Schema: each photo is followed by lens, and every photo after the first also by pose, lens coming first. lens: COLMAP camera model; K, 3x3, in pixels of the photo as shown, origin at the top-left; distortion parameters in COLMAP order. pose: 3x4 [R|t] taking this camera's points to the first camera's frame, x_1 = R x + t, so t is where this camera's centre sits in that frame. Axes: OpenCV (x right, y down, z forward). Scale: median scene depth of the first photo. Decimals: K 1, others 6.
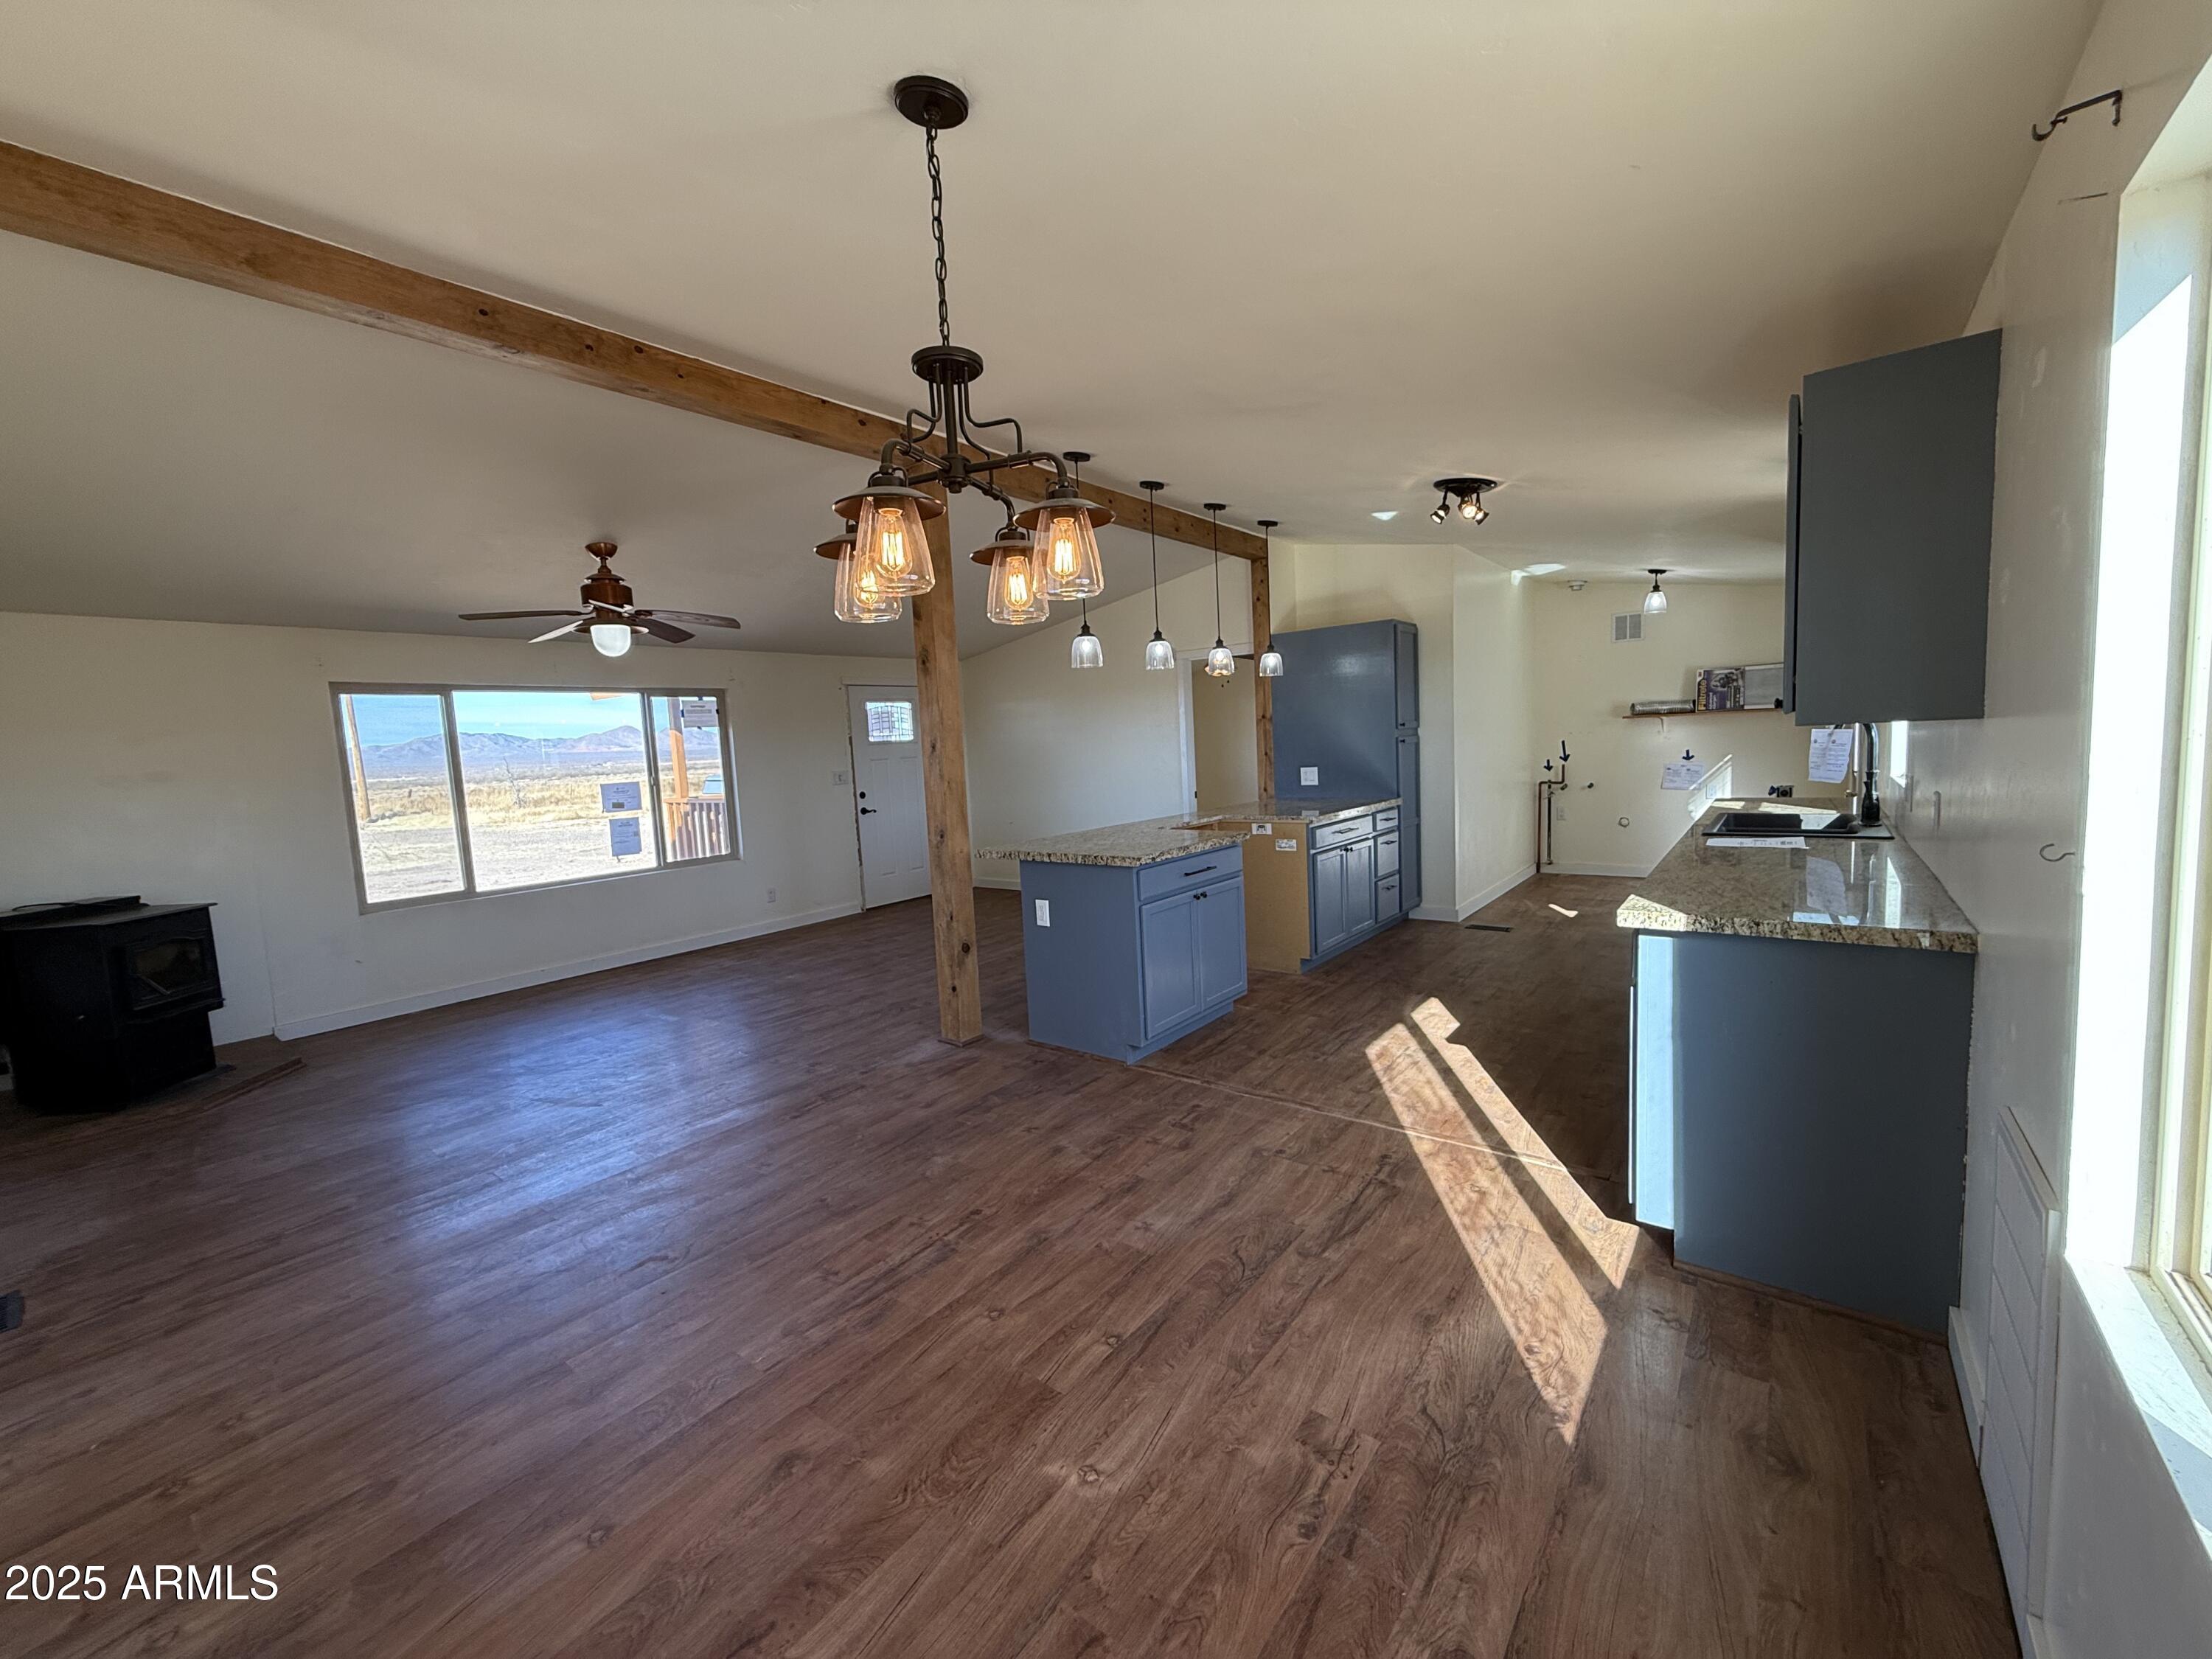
lens RADIAL K [[870.4, 0, 1106.0], [0, 870.4, 829.5], [0, 0, 1]] dist [-0.001060, -0.000179]
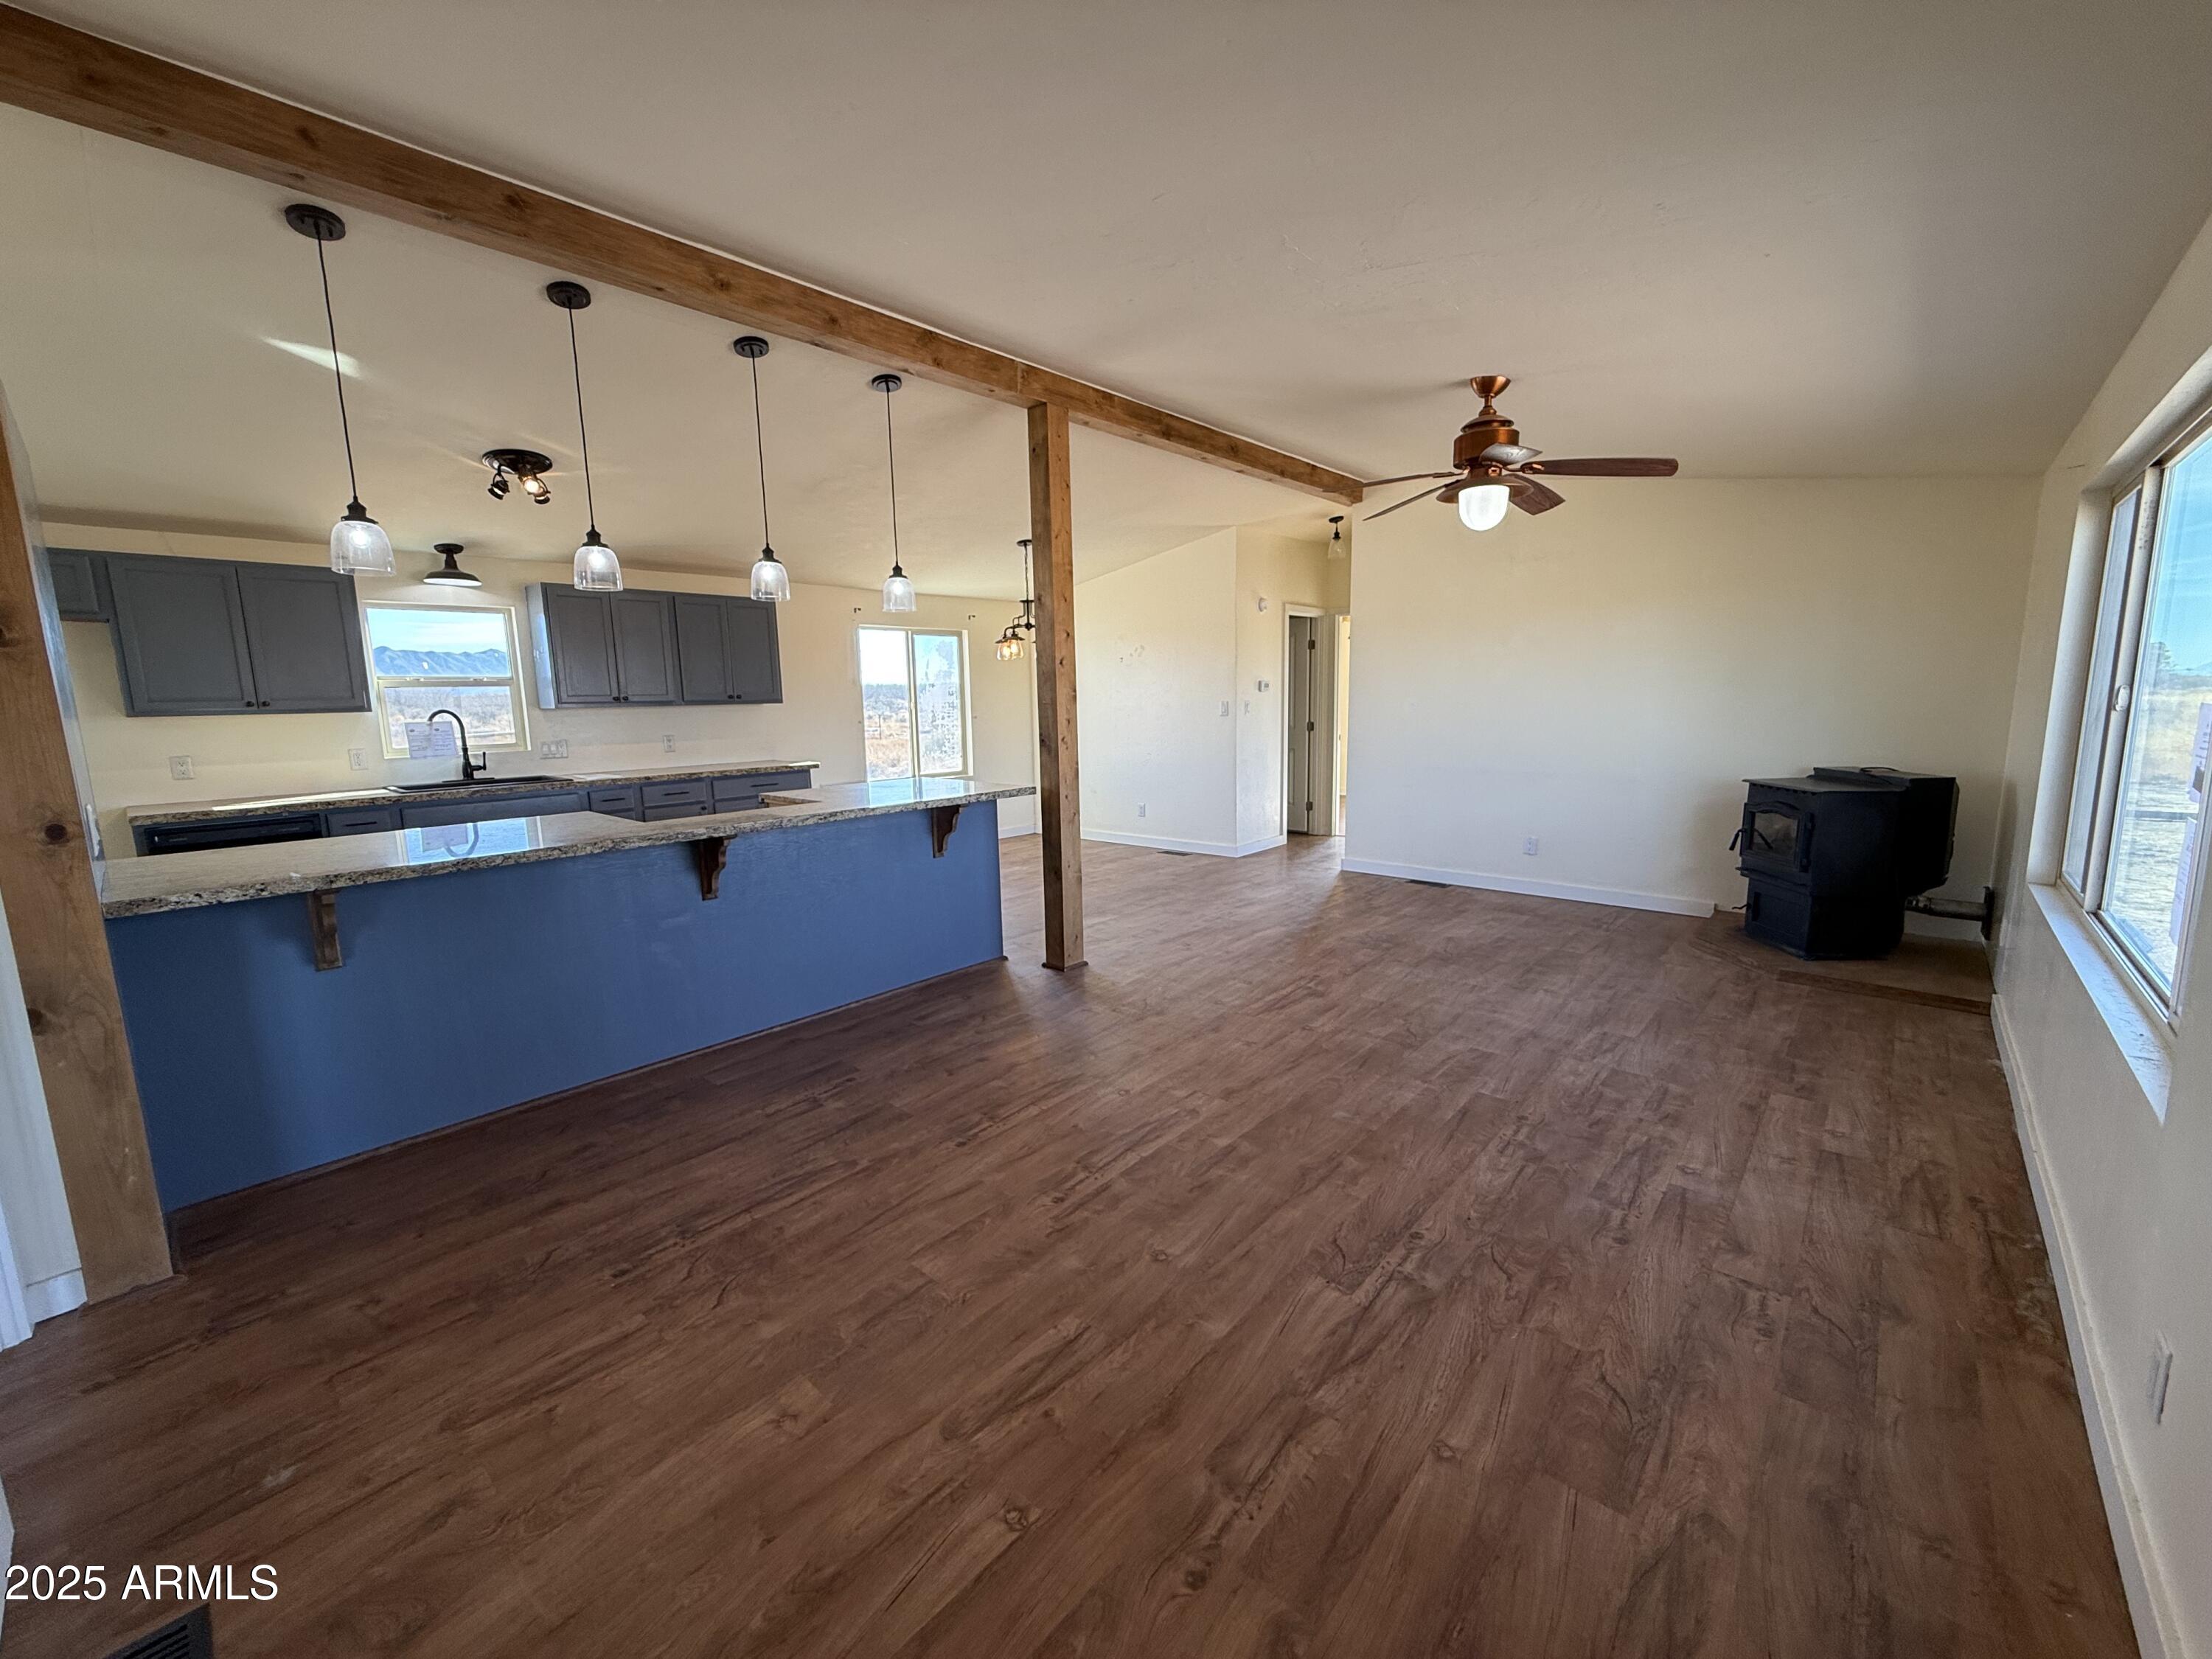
lens RADIAL K [[886.1, 0, 1106.0], [0, 886.1, 829.5], [0, 0, 1]] dist [0.001710, 0.000105]
pose [[-0.995816, 0.057528, 0.071004, -0.321264], [0.073330, 0.966688, 0.245228, -0.194038], [-0.054531, 0.249409, -0.966862, 2.171995]]
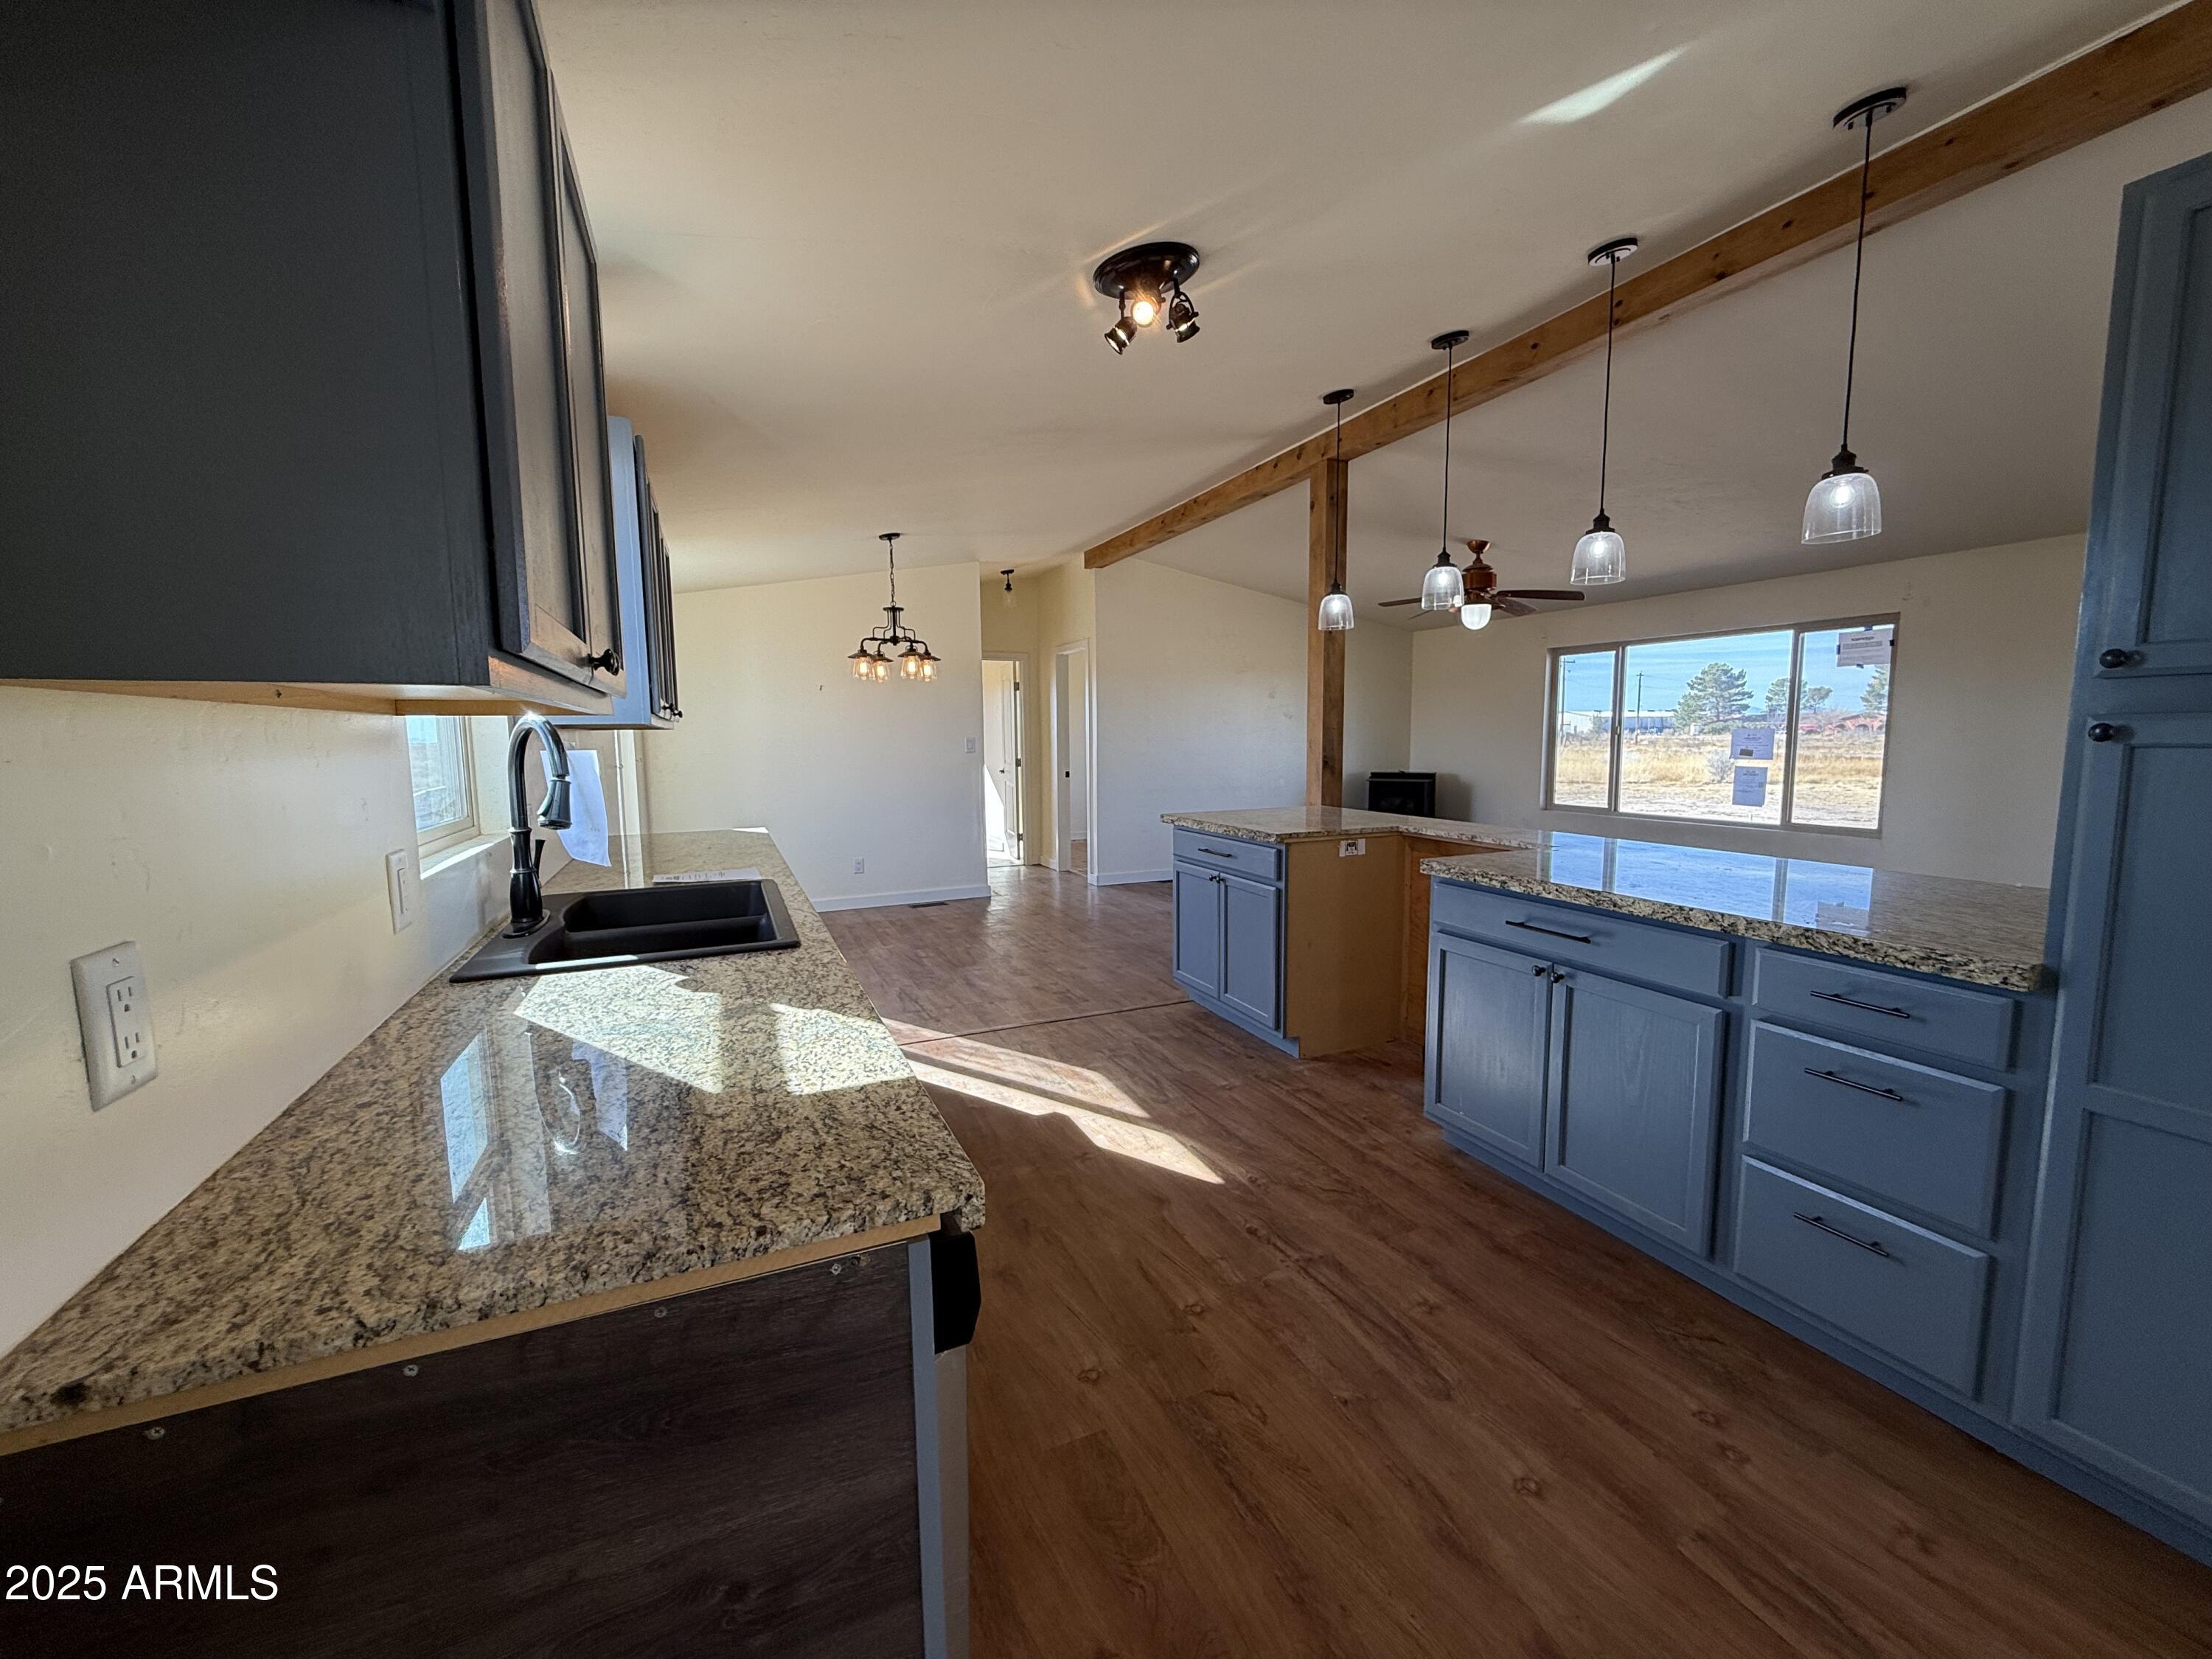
lens RADIAL K [[870.4, 0, 1106.0], [0, 870.4, 829.5], [0, 0, 1]] dist [-0.001060, -0.000179]
pose [[-0.462152, 0.154466, -0.873244, 1.012282], [-0.051564, 0.978367, 0.200350, -0.165447], [0.885300, 0.137620, -0.444189, 1.339804]]
